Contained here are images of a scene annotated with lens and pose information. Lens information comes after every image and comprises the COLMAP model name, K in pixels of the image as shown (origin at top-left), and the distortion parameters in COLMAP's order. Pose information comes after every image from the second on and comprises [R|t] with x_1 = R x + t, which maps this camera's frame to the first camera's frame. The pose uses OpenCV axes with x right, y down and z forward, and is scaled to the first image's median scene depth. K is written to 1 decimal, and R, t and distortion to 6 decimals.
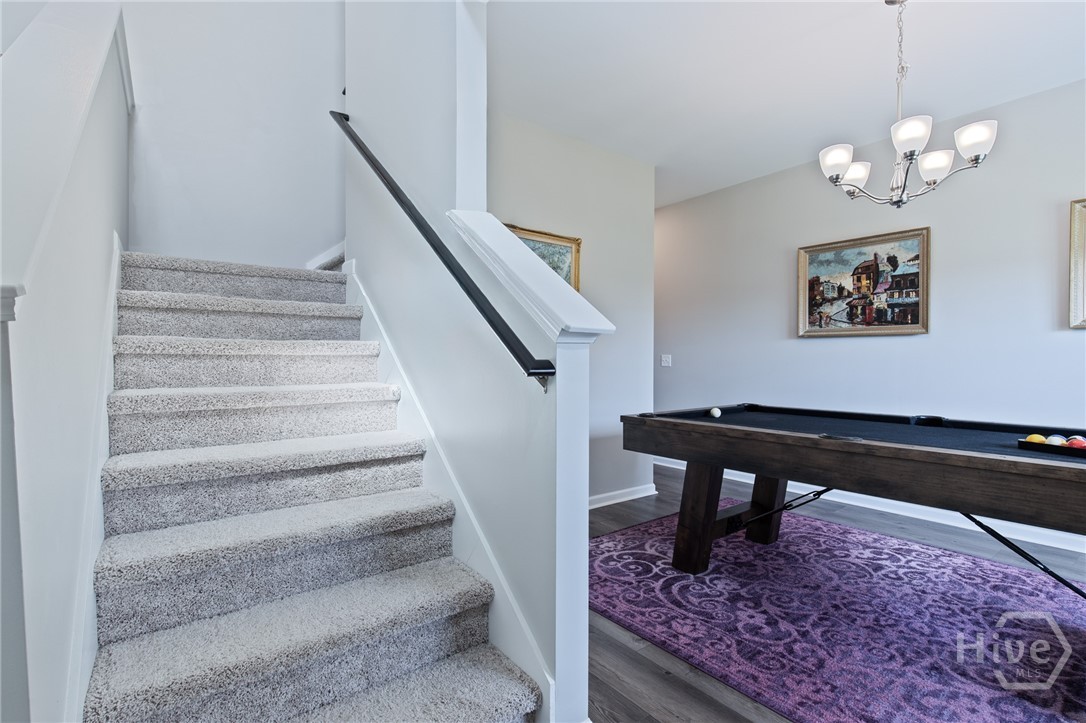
lens RADIAL K [[511.4, 0, 525.9], [0, 511.4, 367.7], [0, 0, 1]] dist [0.002613, 0.000038]
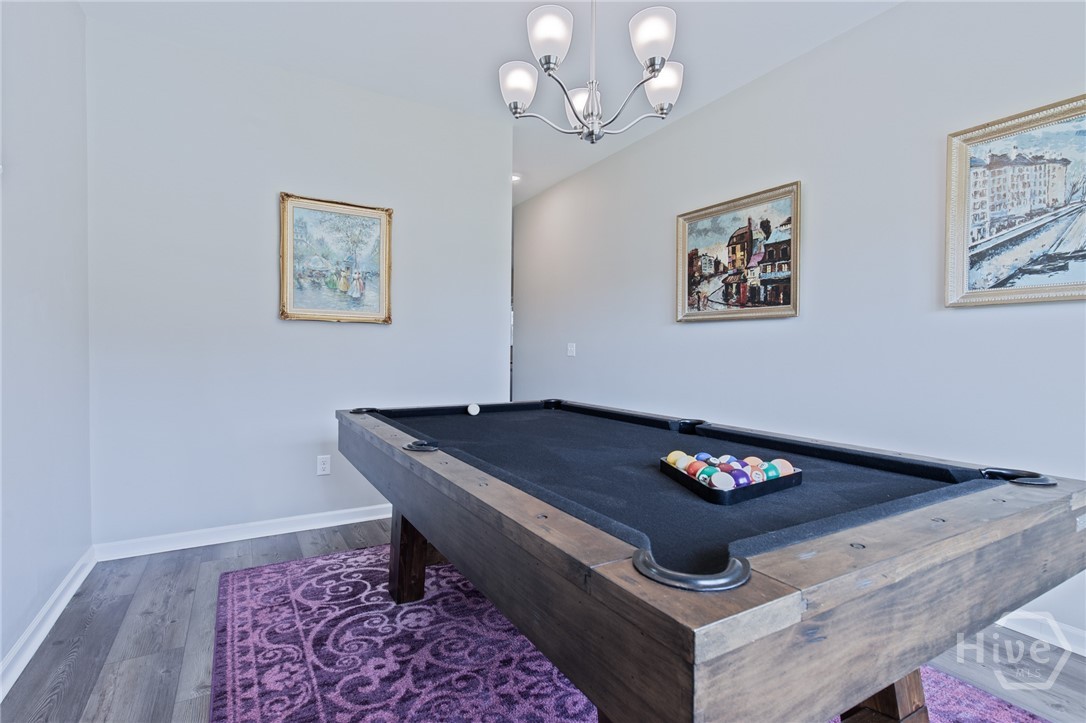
lens RADIAL K [[511.4, 0, 547.1], [0, 511.4, 369.0], [0, 0, 1]] dist [0.002613, 0.000038]
pose [[0.991565, 0.012862, -0.128970, 0.489489], [-0.010269, 0.999732, 0.020753, 0.002591], [0.129202, -0.019253, 0.991431, 0.156074]]
